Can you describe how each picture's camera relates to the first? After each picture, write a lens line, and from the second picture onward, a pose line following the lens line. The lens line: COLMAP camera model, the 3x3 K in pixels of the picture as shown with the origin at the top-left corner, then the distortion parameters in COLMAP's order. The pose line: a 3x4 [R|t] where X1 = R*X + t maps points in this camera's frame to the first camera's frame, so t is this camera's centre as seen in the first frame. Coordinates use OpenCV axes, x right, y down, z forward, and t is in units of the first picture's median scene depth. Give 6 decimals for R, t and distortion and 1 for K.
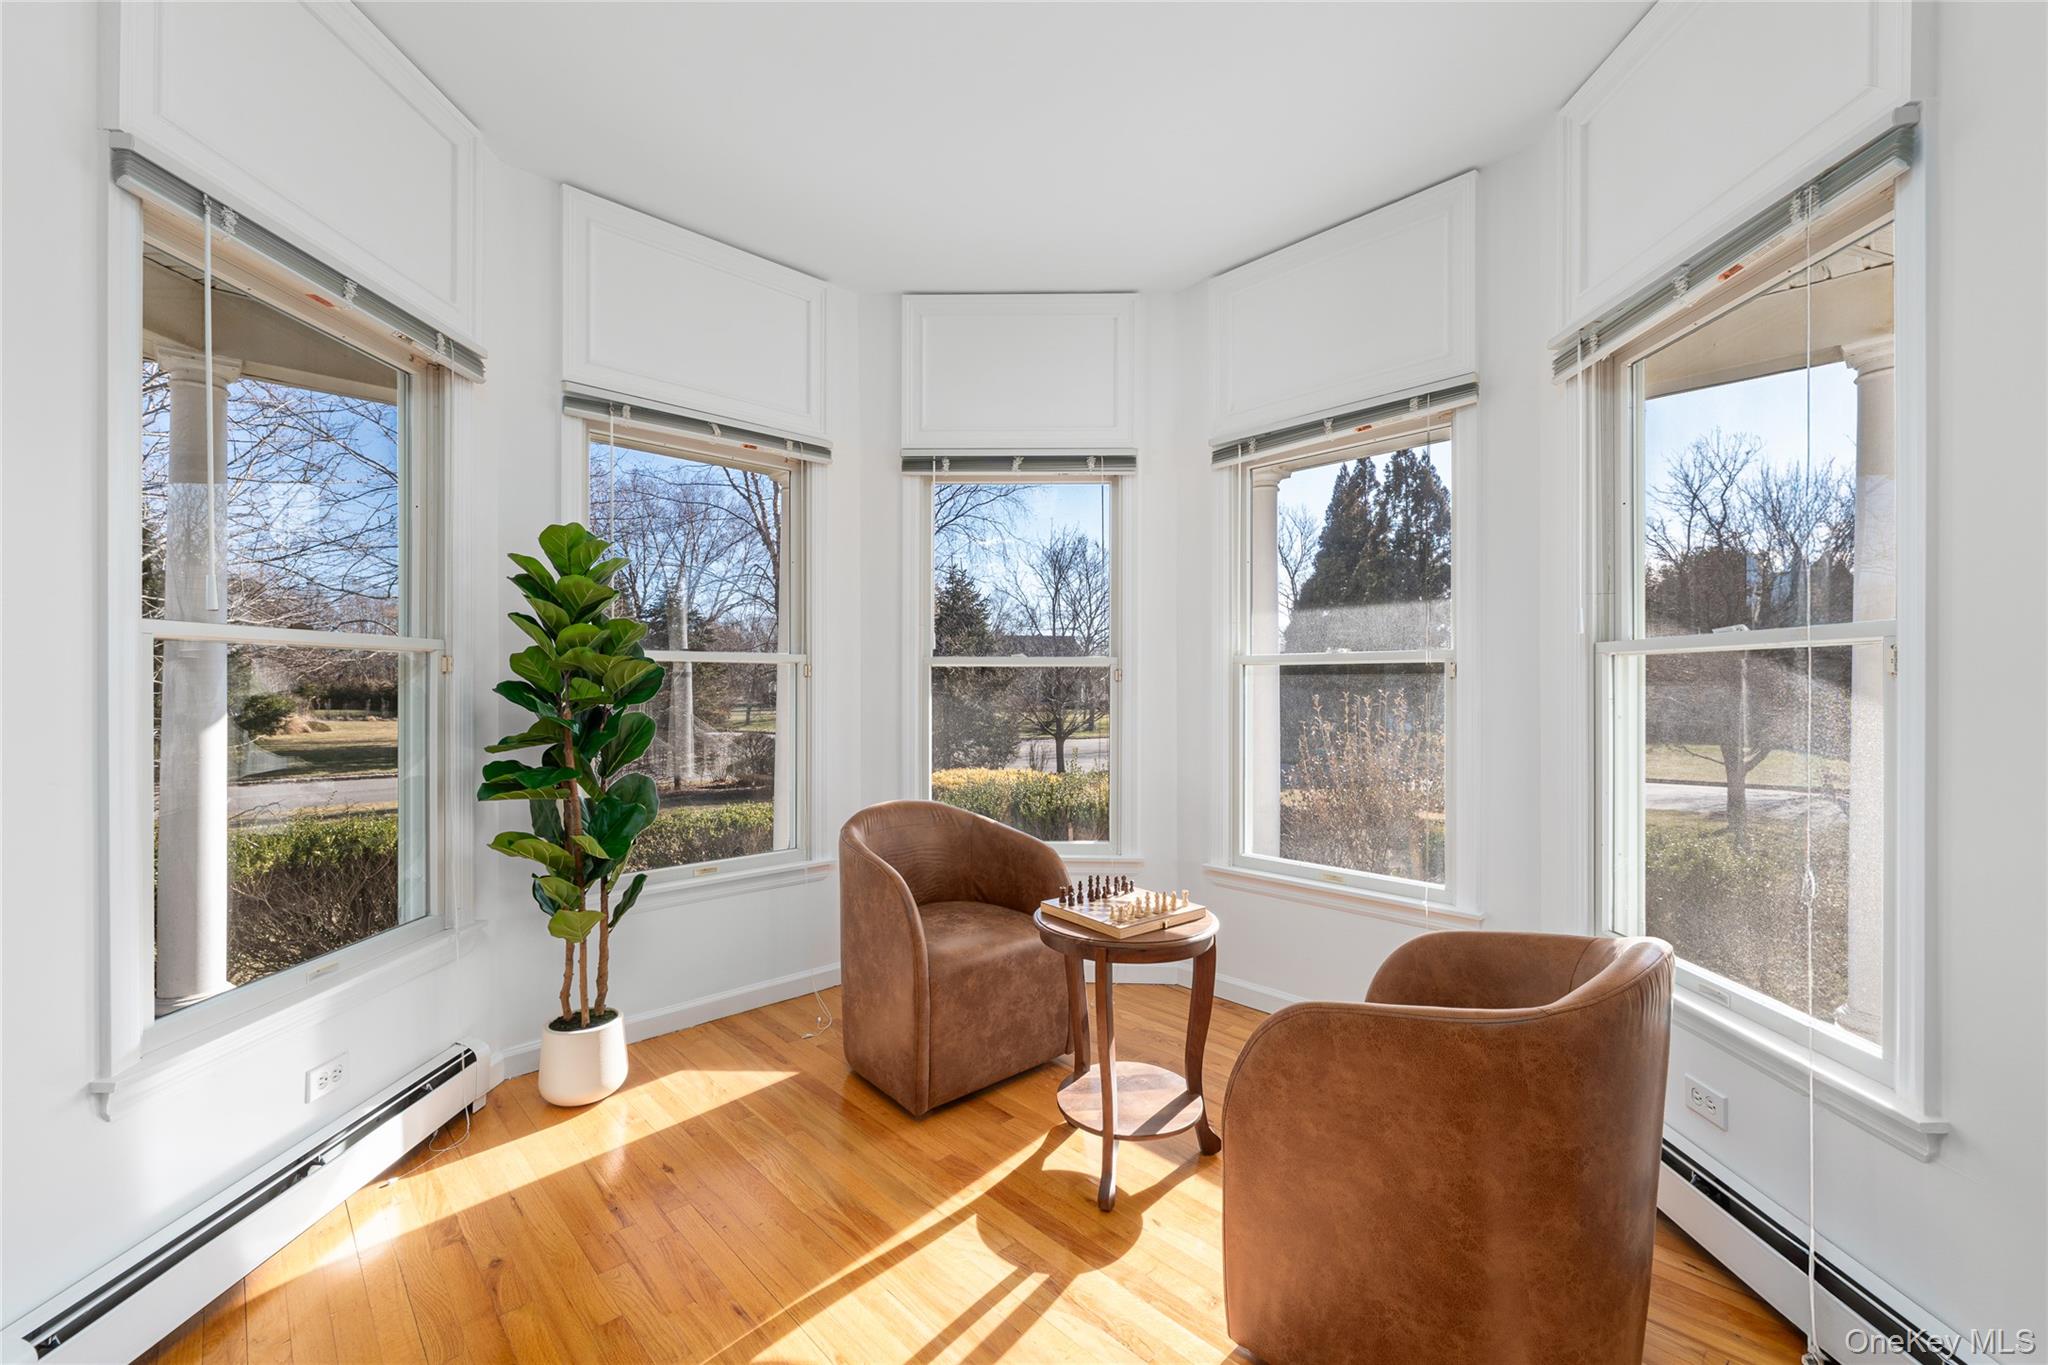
lens RADIAL K [[856.8, 0, 1073.7], [0, 856.8, 688.3], [0, 0, 1]] dist [-0.001056, -0.000720]
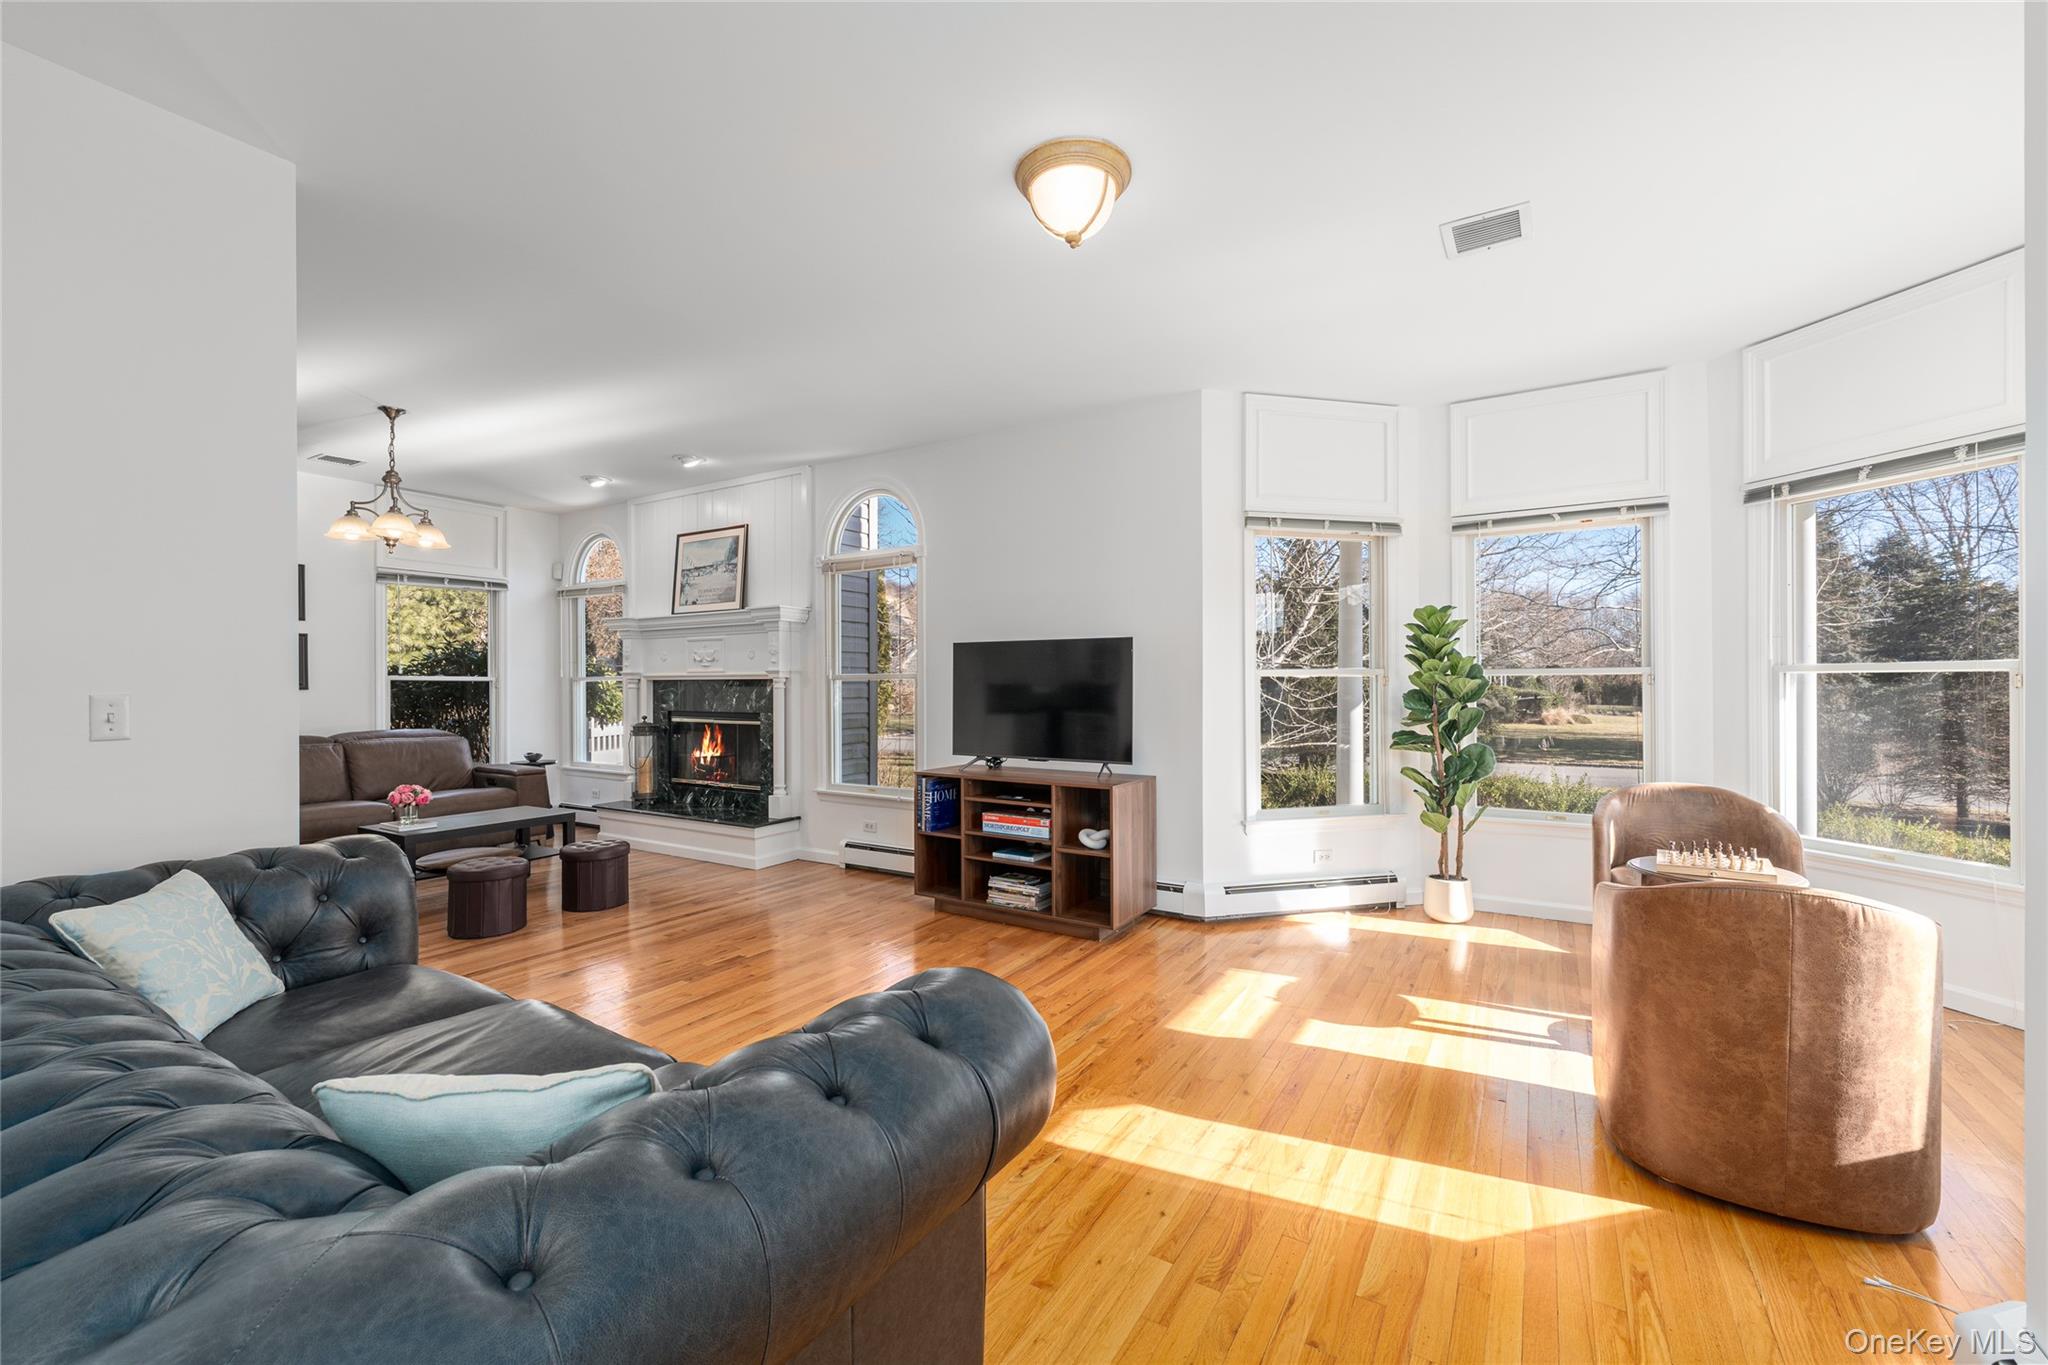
lens RADIAL K [[856.8, 0, 1018.4], [0, 856.8, 679.0], [0, 0, 1]] dist [-0.001056, -0.000720]
pose [[0.254126, -0.008118, -0.967137, 0.927694], [0.001353, 0.999967, -0.008039, -0.016278], [0.967170, 0.000734, 0.254129, -0.321986]]
